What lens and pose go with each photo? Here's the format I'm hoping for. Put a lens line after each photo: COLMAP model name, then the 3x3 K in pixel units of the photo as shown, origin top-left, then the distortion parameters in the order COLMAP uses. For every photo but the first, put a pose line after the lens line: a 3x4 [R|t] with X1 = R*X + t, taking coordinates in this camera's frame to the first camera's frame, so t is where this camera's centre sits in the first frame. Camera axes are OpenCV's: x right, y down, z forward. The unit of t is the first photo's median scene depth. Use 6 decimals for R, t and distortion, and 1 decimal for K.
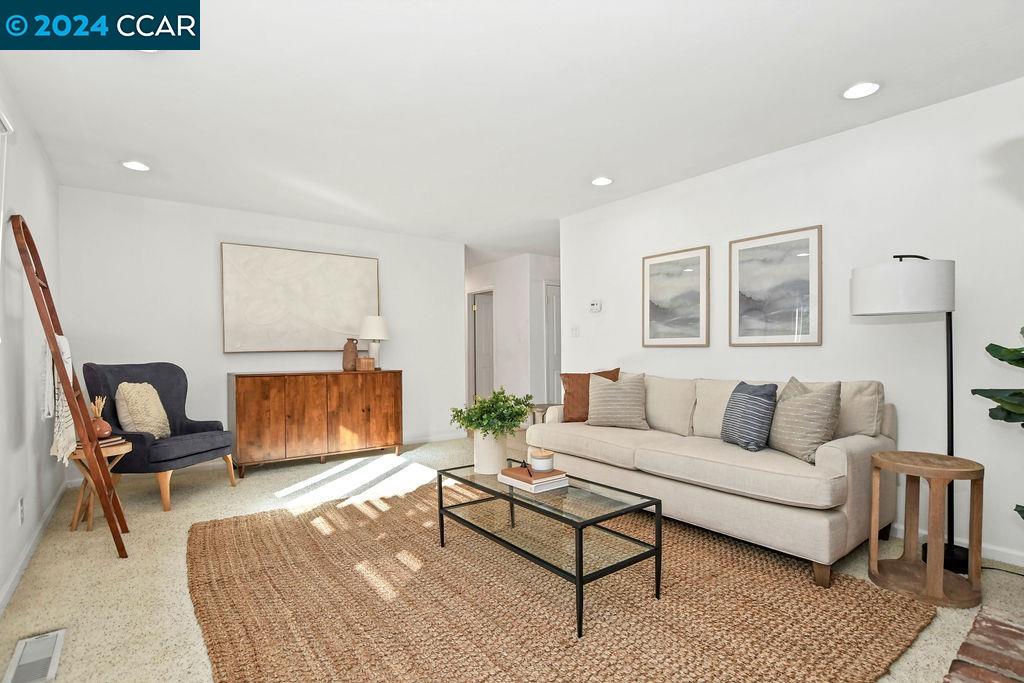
lens RADIAL K [[481.7, 0, 516.2], [0, 481.7, 348.8], [0, 0, 1]] dist [-0.027494, -0.000186]
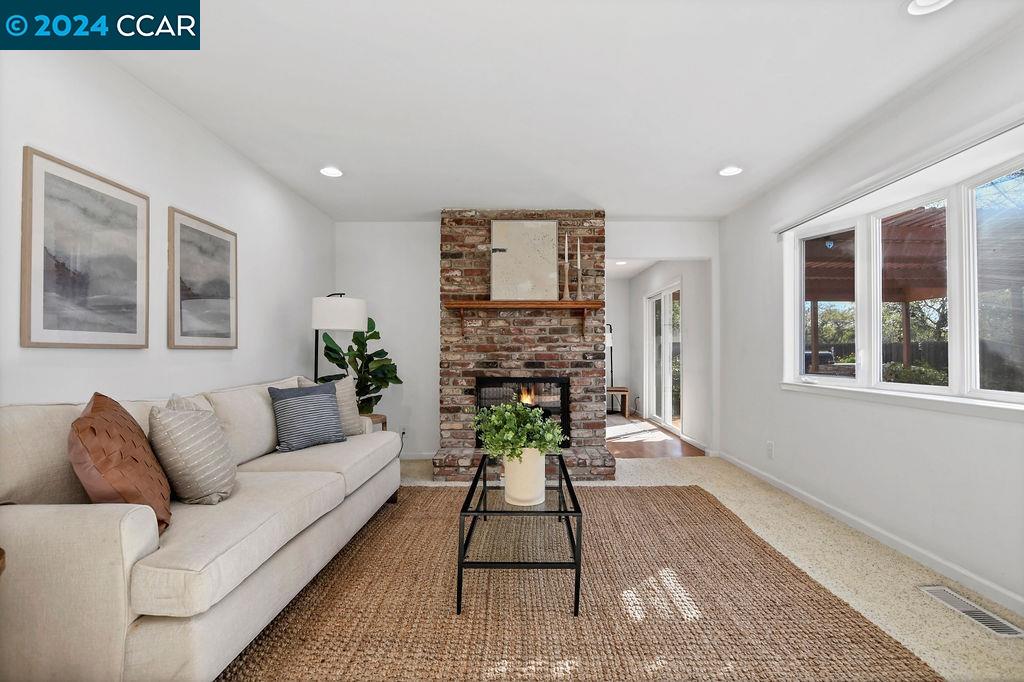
lens RADIAL K [[481.7, 0, 516.2], [0, 481.7, 348.3], [0, 0, 1]] dist [-0.027494, -0.000186]
pose [[-0.767167, 0.018056, 0.641193, -0.398233], [0.007814, 0.999793, -0.018805, 0.010218], [-0.641400, -0.009417, -0.767149, 1.153785]]
